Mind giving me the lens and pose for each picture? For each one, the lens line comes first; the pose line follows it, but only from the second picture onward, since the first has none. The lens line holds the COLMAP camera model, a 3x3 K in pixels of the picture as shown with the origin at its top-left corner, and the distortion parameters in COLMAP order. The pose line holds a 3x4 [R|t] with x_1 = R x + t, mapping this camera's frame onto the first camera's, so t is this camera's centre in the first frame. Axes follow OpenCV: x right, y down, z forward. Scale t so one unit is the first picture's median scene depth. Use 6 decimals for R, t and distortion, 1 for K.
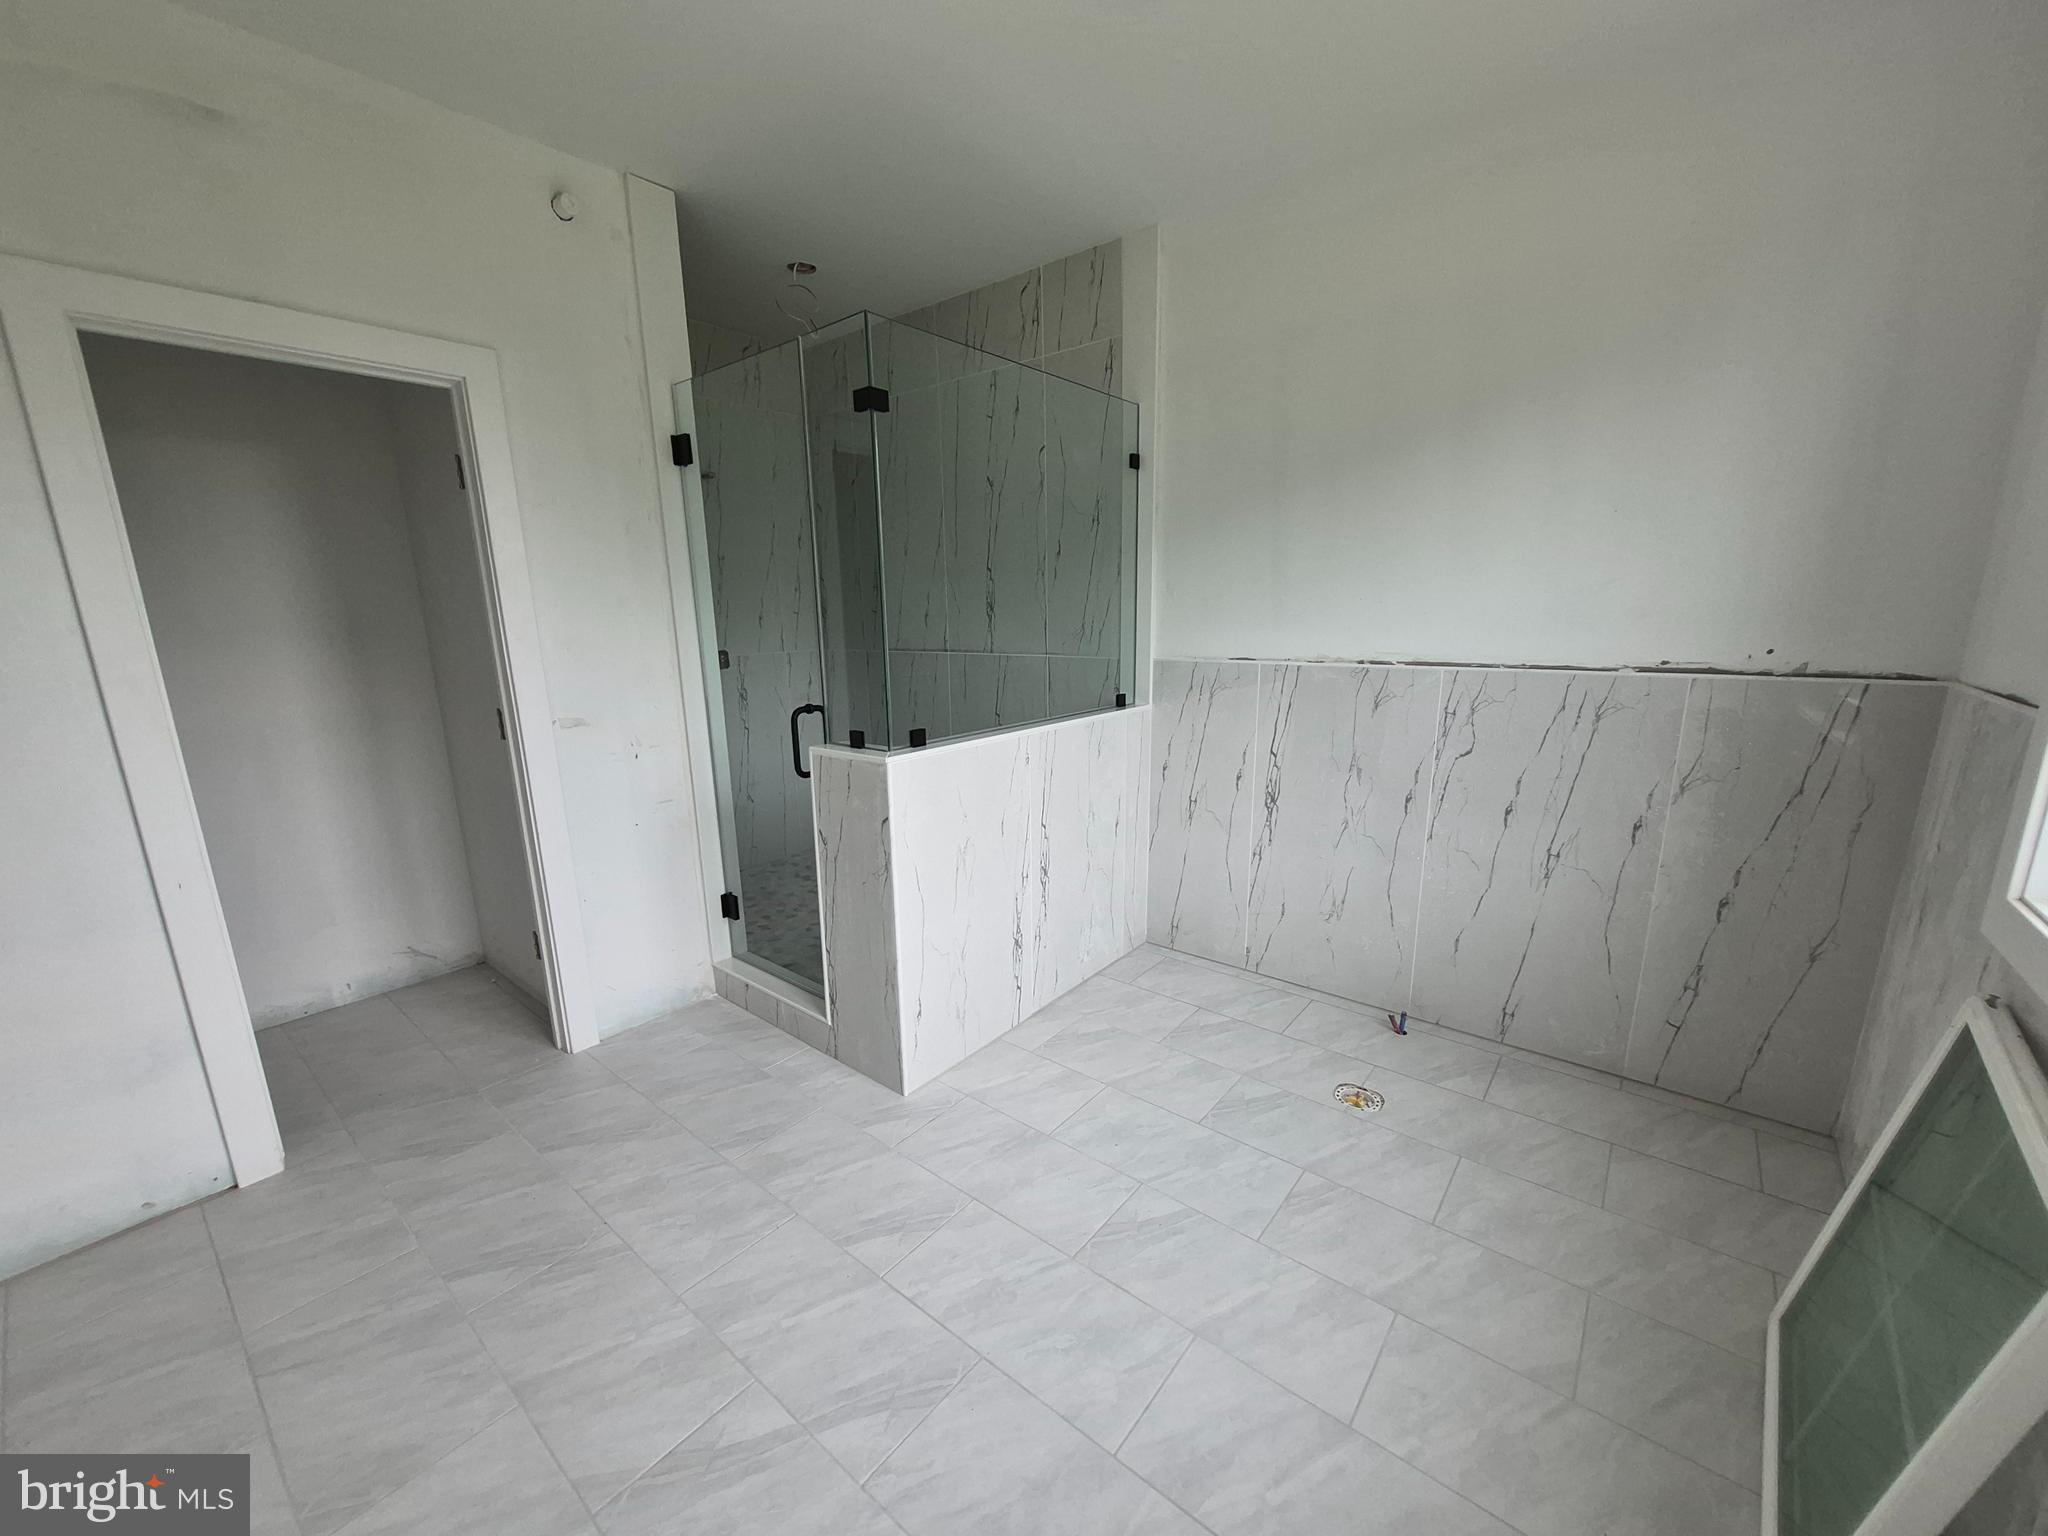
lens RADIAL K [[804.4, 0, 1024.0], [0, 804.4, 768.0], [0, 0, 1]] dist [0.000249, 0.000037]
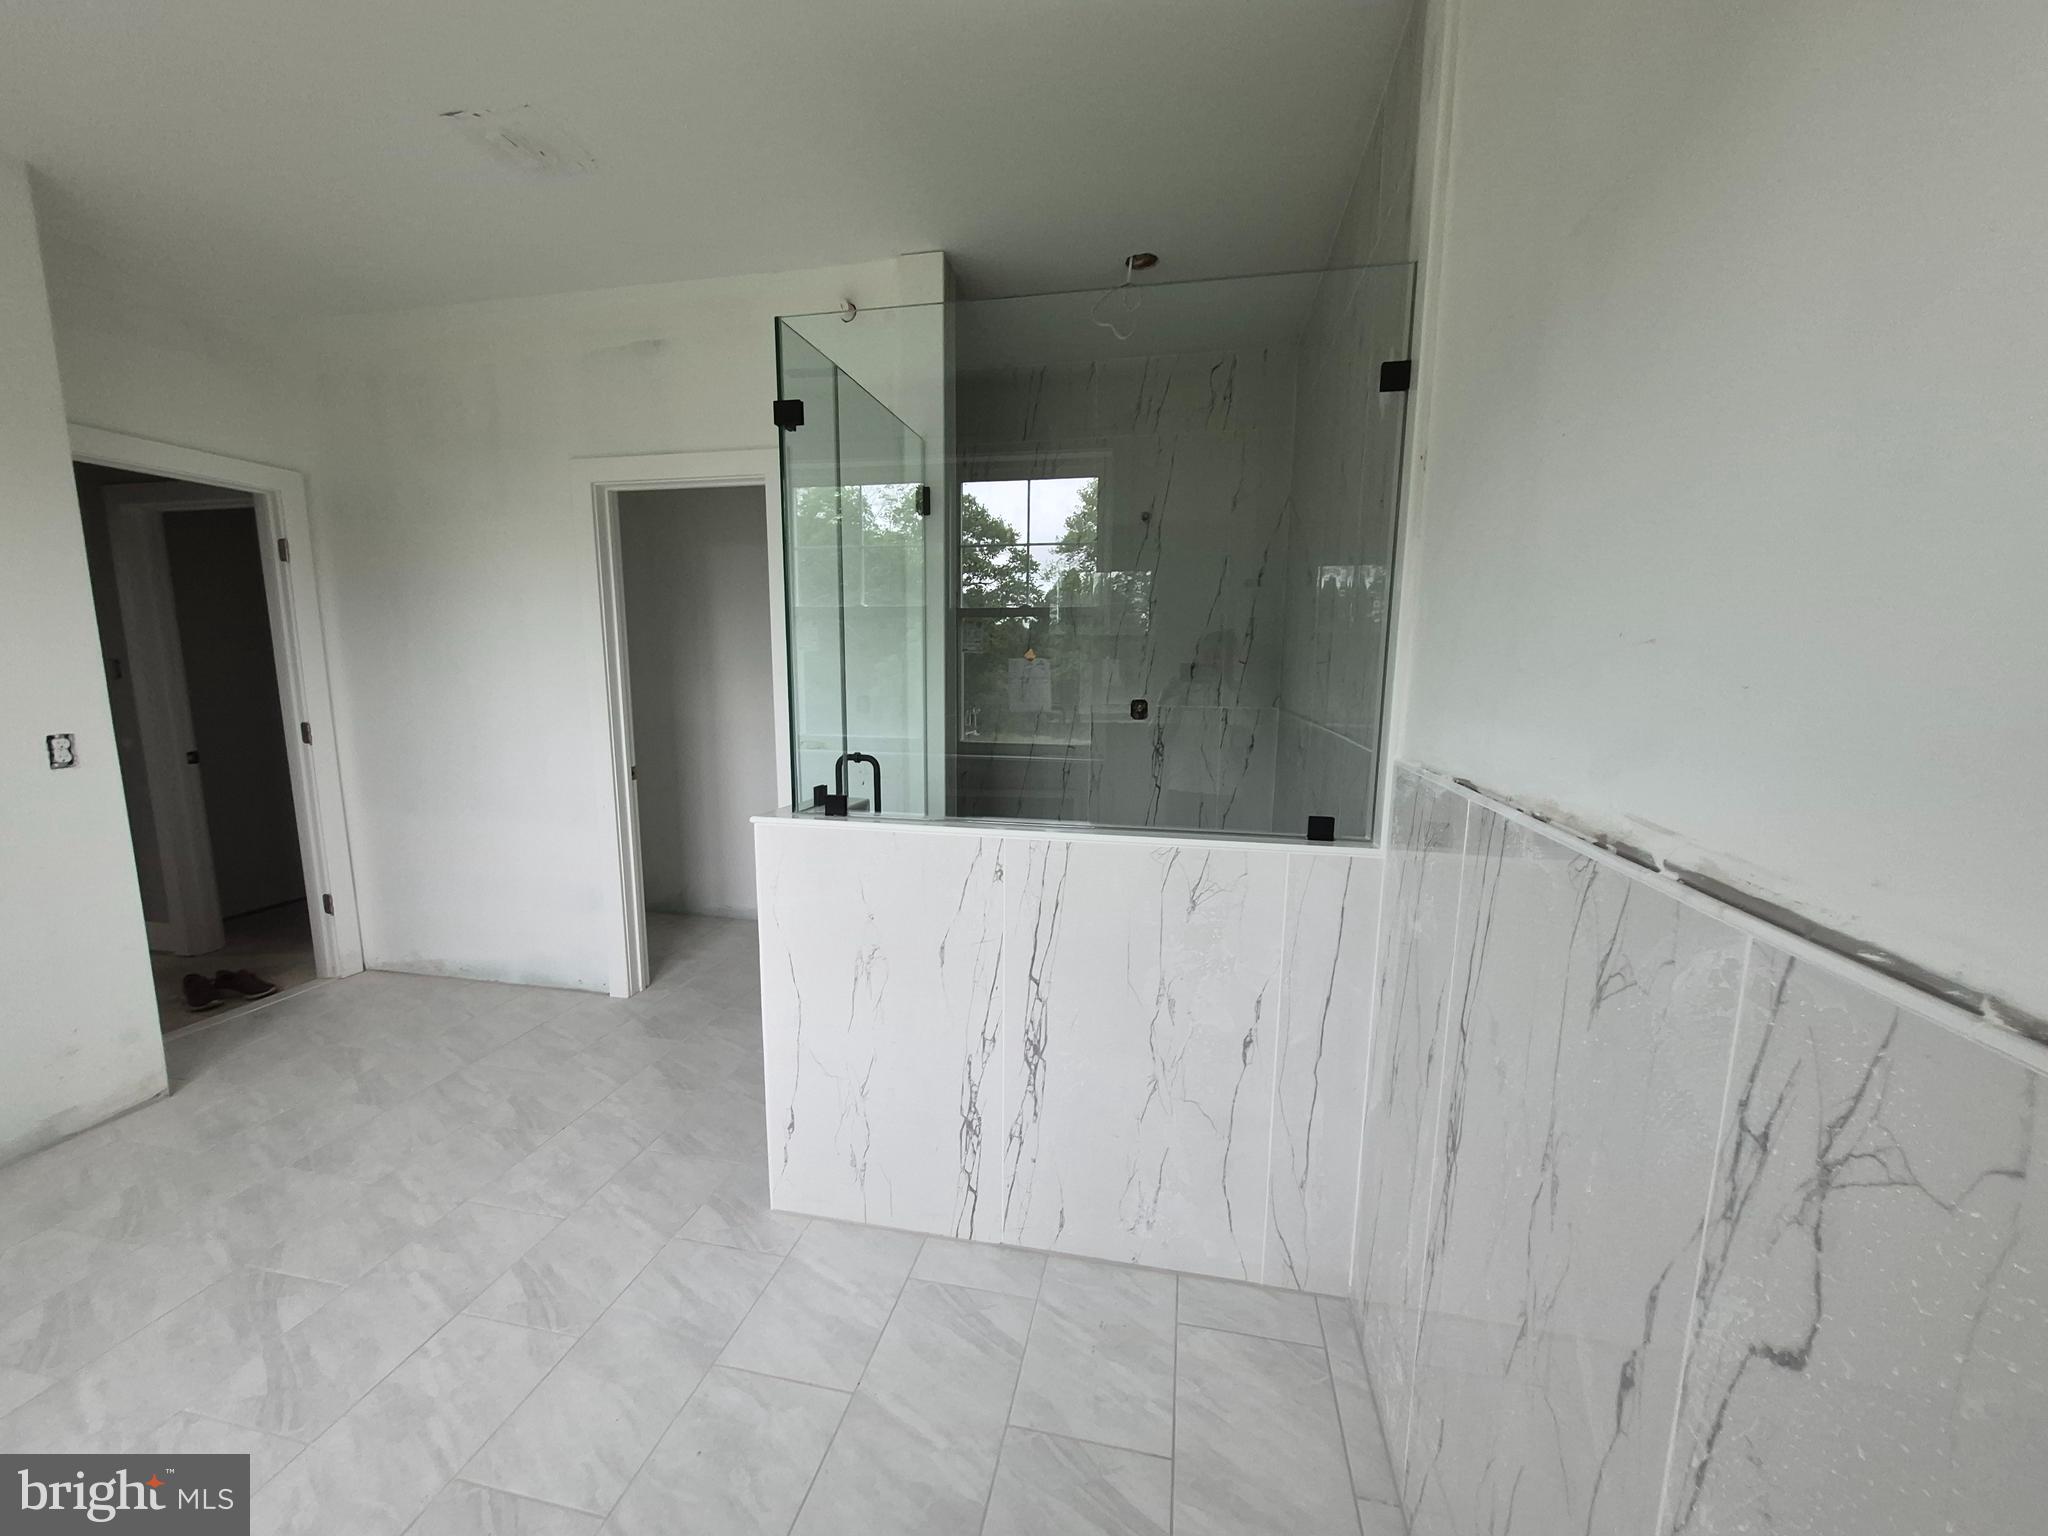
lens RADIAL K [[804.4, 0, 1024.0], [0, 804.4, 768.0], [0, 0, 1]] dist [0.000249, 0.000037]
pose [[0.453236, 0.134959, -0.881115, 0.629752], [-0.188236, 0.980672, 0.053382, -0.143928], [0.871289, 0.141663, 0.469880, 0.713464]]
